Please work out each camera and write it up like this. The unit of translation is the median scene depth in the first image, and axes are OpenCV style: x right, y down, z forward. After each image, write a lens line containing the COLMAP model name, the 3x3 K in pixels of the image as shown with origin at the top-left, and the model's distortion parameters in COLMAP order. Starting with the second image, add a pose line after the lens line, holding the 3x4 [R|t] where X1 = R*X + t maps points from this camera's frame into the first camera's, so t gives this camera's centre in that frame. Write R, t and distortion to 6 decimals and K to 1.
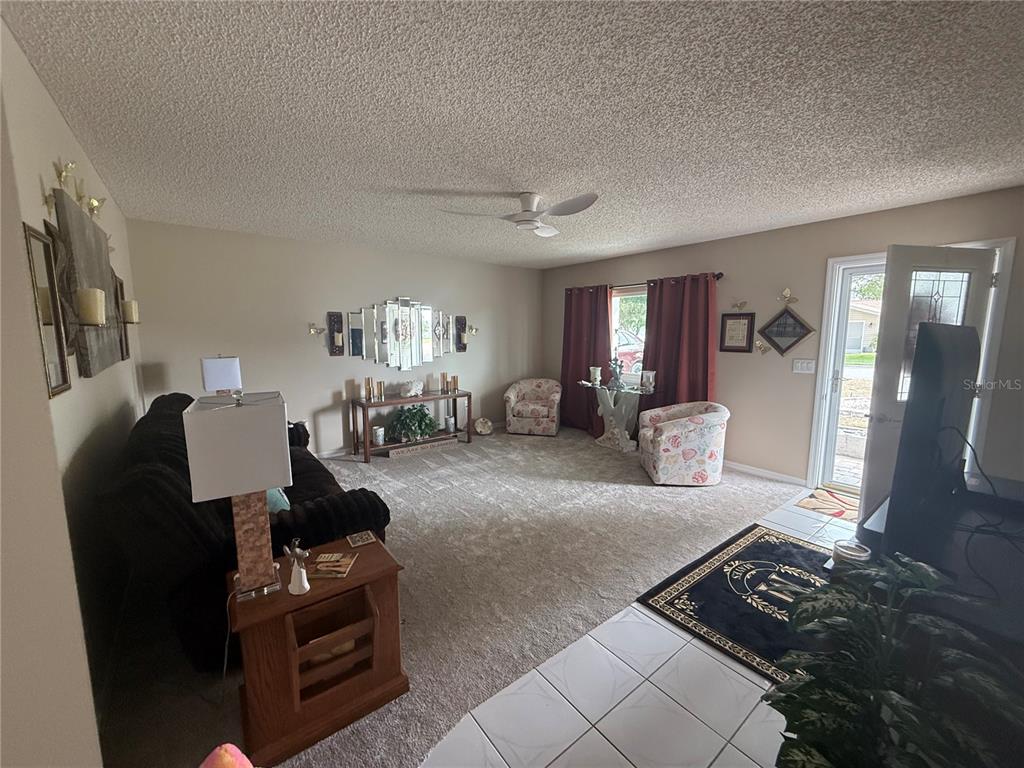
lens RADIAL K [[406.9, 0, 508.4], [0, 406.9, 382.9], [0, 0, 1]] dist [-0.001795, 0.000106]
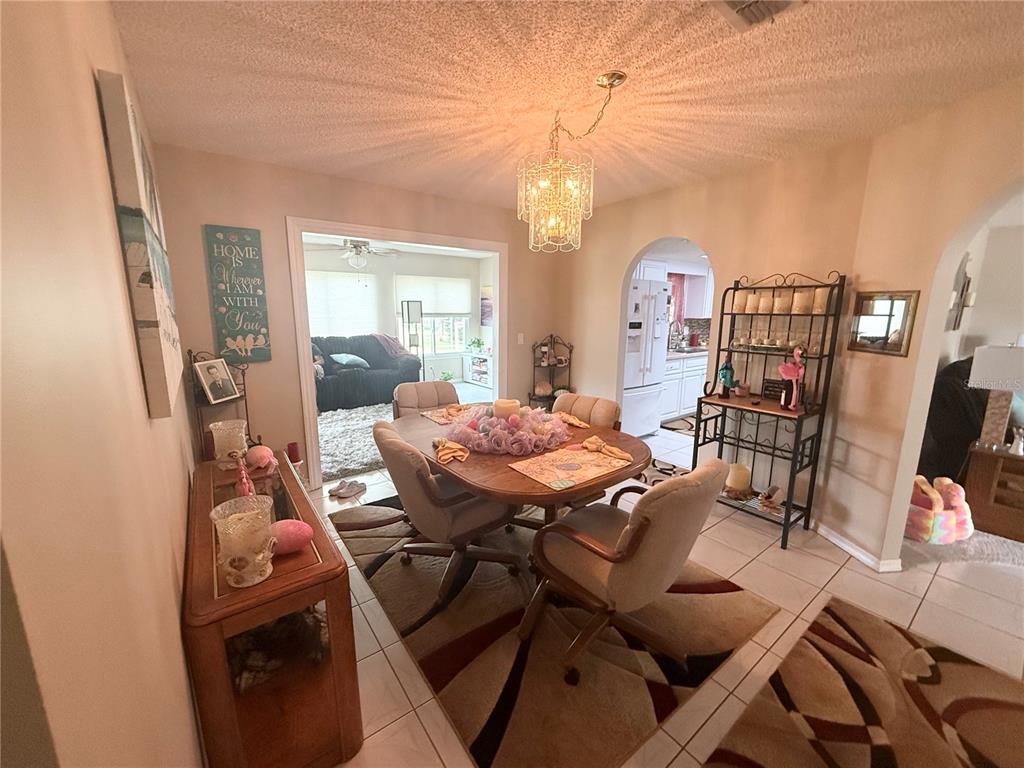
lens RADIAL K [[406.9, 0, 511.8], [0, 406.9, 384.8], [0, 0, 1]] dist [-0.001795, 0.000106]
pose [[-0.011203, 0.185884, -0.982508, 0.595987], [-0.140583, 0.972517, 0.185597, 0.089051], [0.990005, 0.140204, 0.015237, -0.626968]]
